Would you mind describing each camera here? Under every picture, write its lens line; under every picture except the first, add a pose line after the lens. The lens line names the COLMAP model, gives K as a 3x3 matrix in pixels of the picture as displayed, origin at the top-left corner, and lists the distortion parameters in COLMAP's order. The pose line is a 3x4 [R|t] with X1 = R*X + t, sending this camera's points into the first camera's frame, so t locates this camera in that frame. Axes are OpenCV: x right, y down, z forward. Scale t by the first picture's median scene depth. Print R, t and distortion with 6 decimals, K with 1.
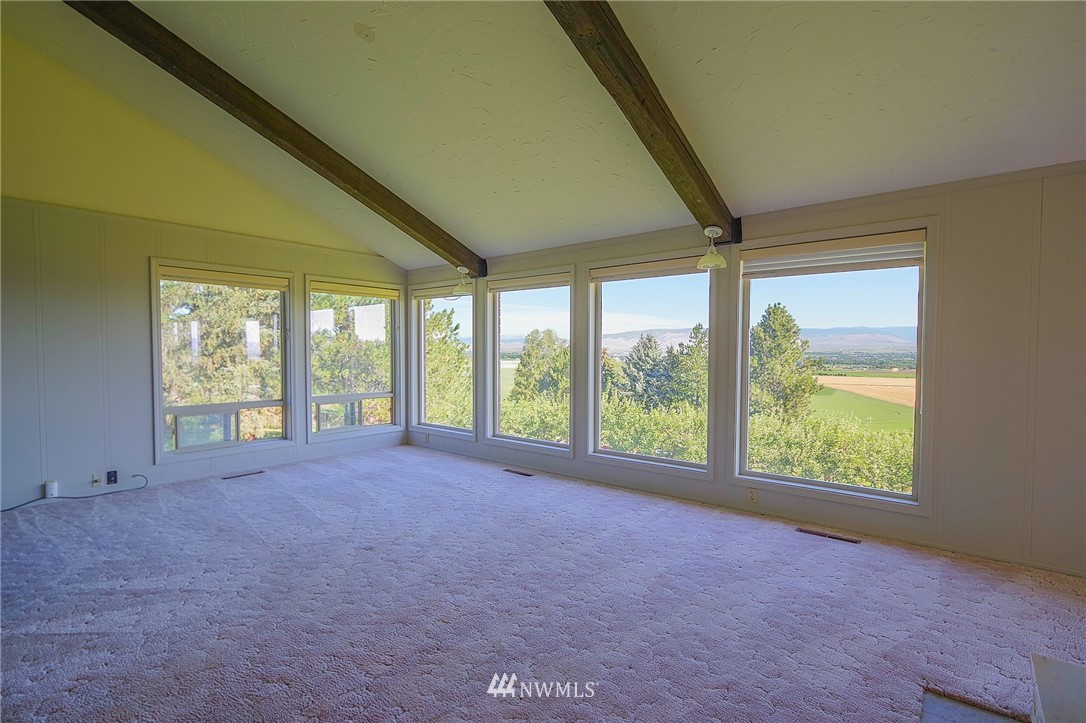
lens RADIAL K [[525.5, 0, 537.1], [0, 525.5, 362.3], [0, 0, 1]] dist [0.000085, 0.000340]
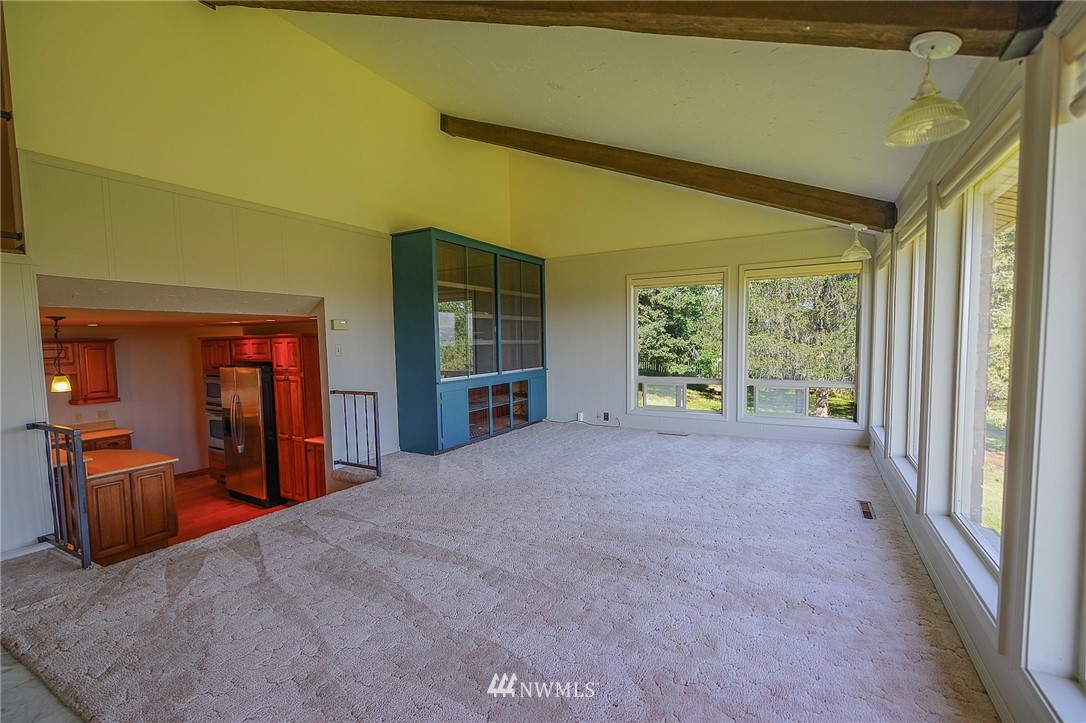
lens RADIAL K [[466.6, 0, 536.0], [0, 466.6, 366.3], [0, 0, 1]] dist [-0.002886, -0.000263]
pose [[0.165195, 0.052024, -0.984888, 0.626458], [-0.002110, 0.998624, 0.052396, -0.013989], [0.986259, -0.006577, 0.165077, 0.595455]]
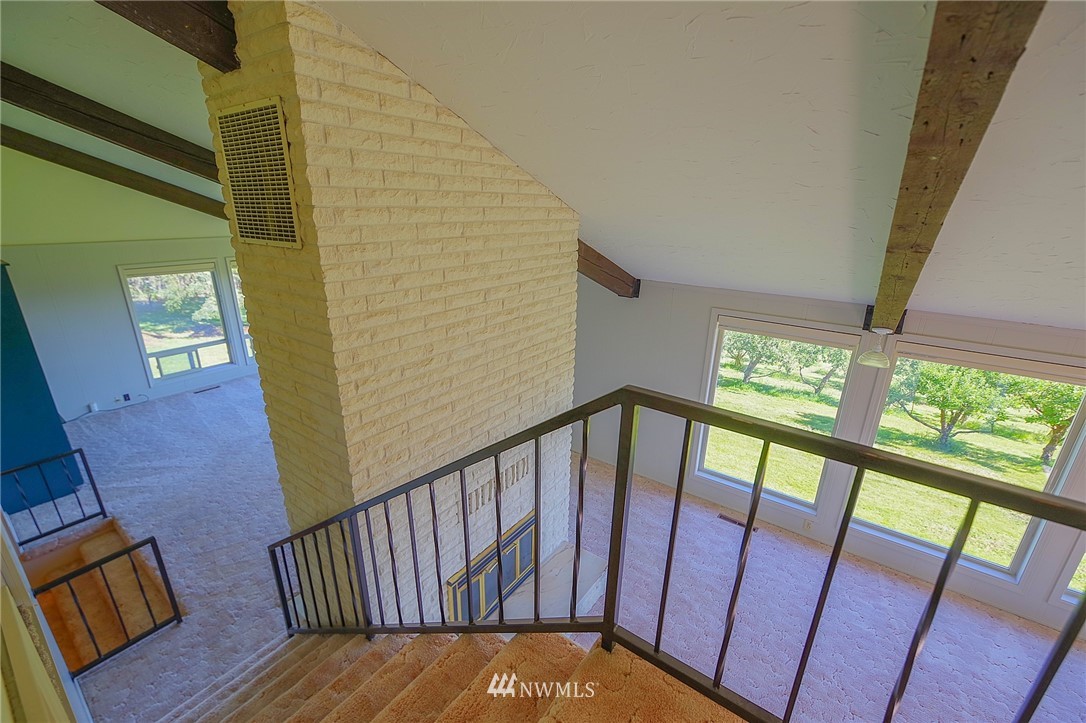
lens RADIAL K [[466.6, 0, 539.6], [0, 466.6, 364.6], [0, 0, 1]] dist [-0.002886, -0.000263]
pose [[0.997340, -0.008743, 0.072365, 0.496605], [-0.013445, 0.953679, 0.300527, -0.405074], [-0.071640, -0.300701, 0.951024, -0.593803]]
